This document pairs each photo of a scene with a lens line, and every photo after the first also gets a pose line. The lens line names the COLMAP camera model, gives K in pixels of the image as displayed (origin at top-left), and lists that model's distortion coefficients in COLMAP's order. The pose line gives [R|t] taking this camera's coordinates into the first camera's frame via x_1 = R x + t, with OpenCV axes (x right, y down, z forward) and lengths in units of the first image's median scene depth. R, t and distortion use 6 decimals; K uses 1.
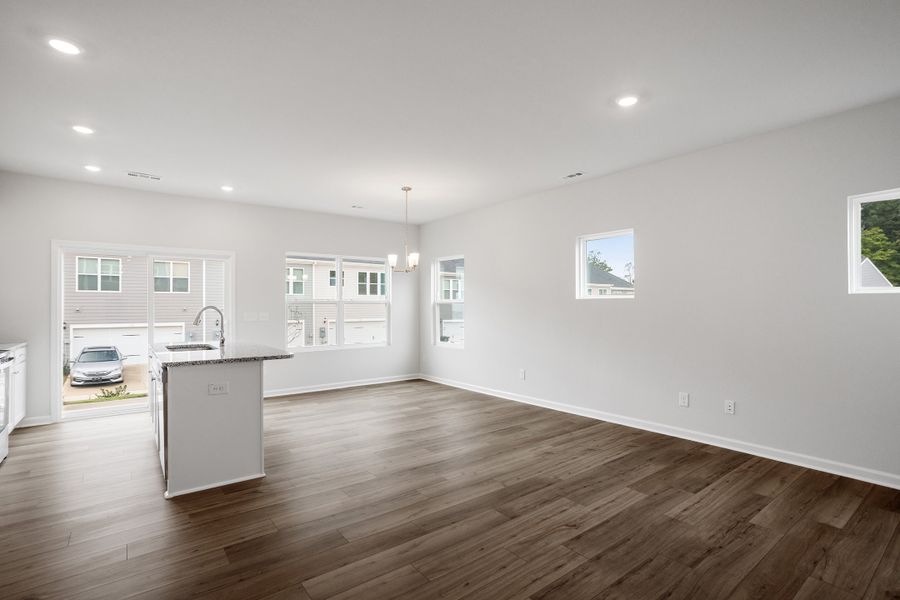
lens RADIAL K [[434.1, 0, 448.4], [0, 434.1, 309.2], [0, 0, 1]] dist [-0.057346, 0.039715]
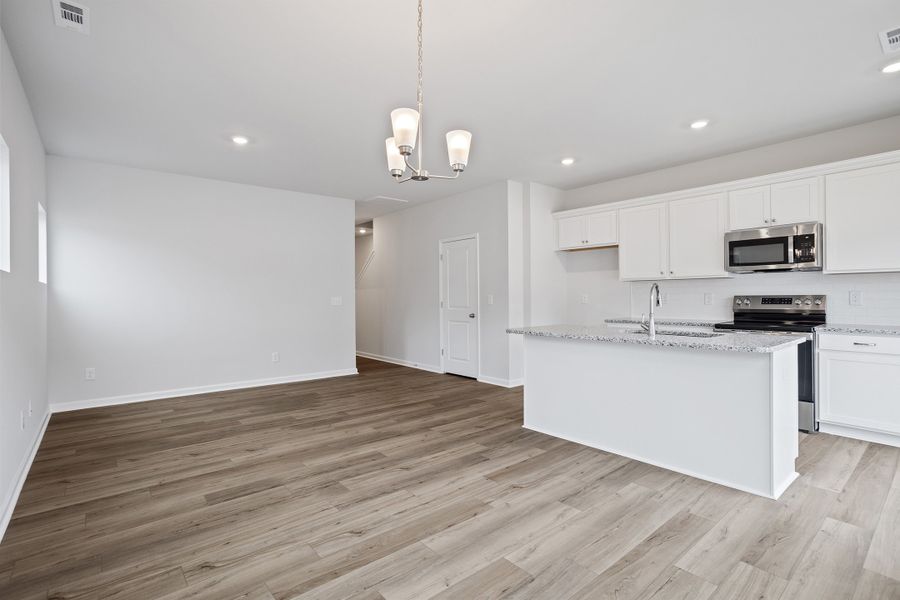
lens RADIAL K [[435.4, 0, 448.0], [0, 435.4, 297.4], [0, 0, 1]] dist [-0.046627, 0.026474]
pose [[-0.998954, 0.011818, -0.044175, -0.139227], [0.011575, 0.999917, 0.005743, 0.010686], [0.044239, 0.005226, -0.999007, 1.838524]]
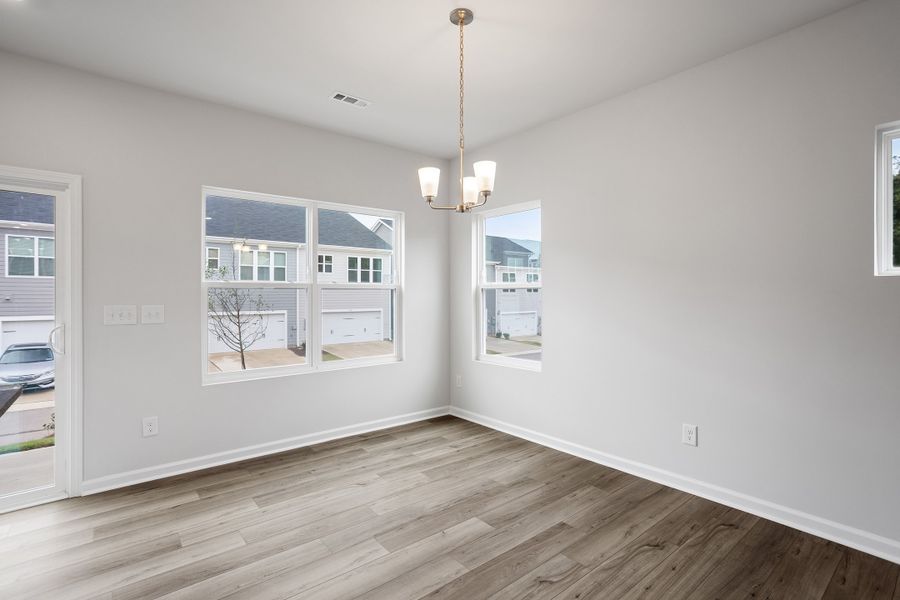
lens RADIAL K [[434.9, 0, 456.7], [0, 434.9, 294.4], [0, 0, 1]] dist [-0.055548, 0.036994]
pose [[0.999229, 0.001095, 0.039257, -0.160619], [-0.000736, 0.999958, -0.009149, -0.002175], [-0.039265, 0.009113, 0.999187, 0.789221]]
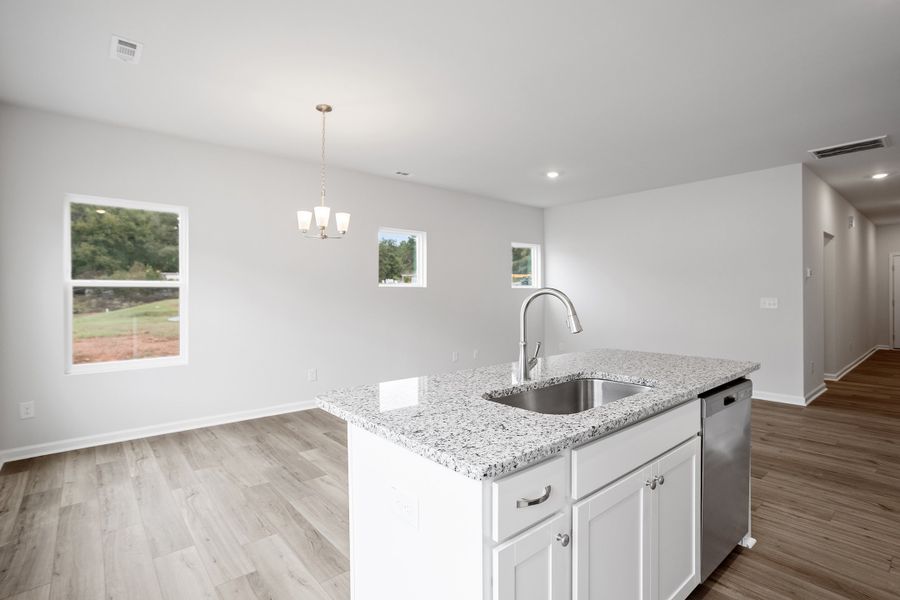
lens RADIAL K [[435.4, 0, 448.0], [0, 435.4, 297.4], [0, 0, 1]] dist [-0.046627, 0.026474]
pose [[-0.054748, -0.002009, 0.998498, -1.011769], [0.009880, 0.999948, 0.002554, 0.000365], [-0.998451, 0.010005, -0.054725, 1.159863]]
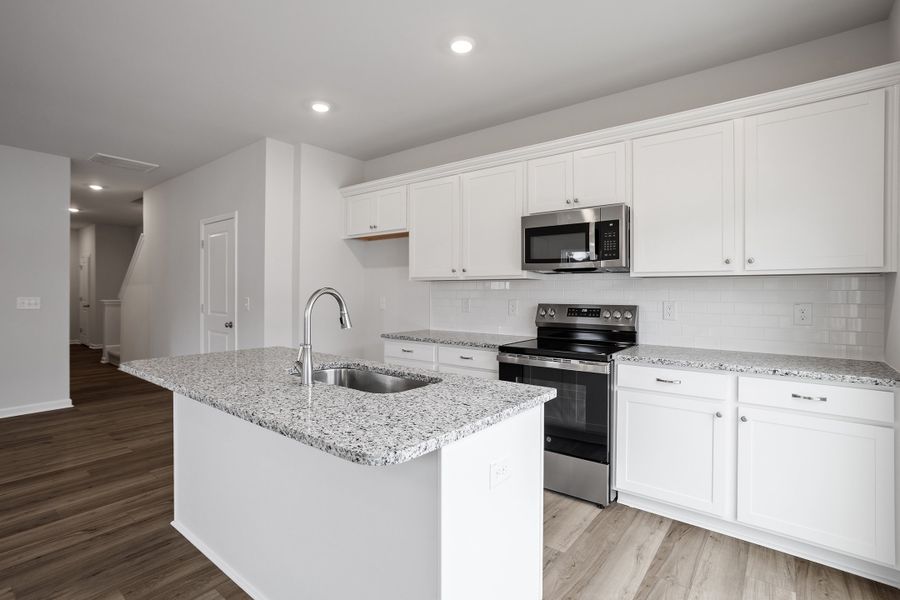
lens RADIAL K [[434.9, 0, 456.7], [0, 434.9, 294.4], [0, 0, 1]] dist [-0.055548, 0.036994]
pose [[-0.967910, 0.001144, -0.251295, -0.594408], [-0.001390, 0.999950, 0.009908, -0.005361], [0.251293, 0.009940, -0.967860, 1.506310]]
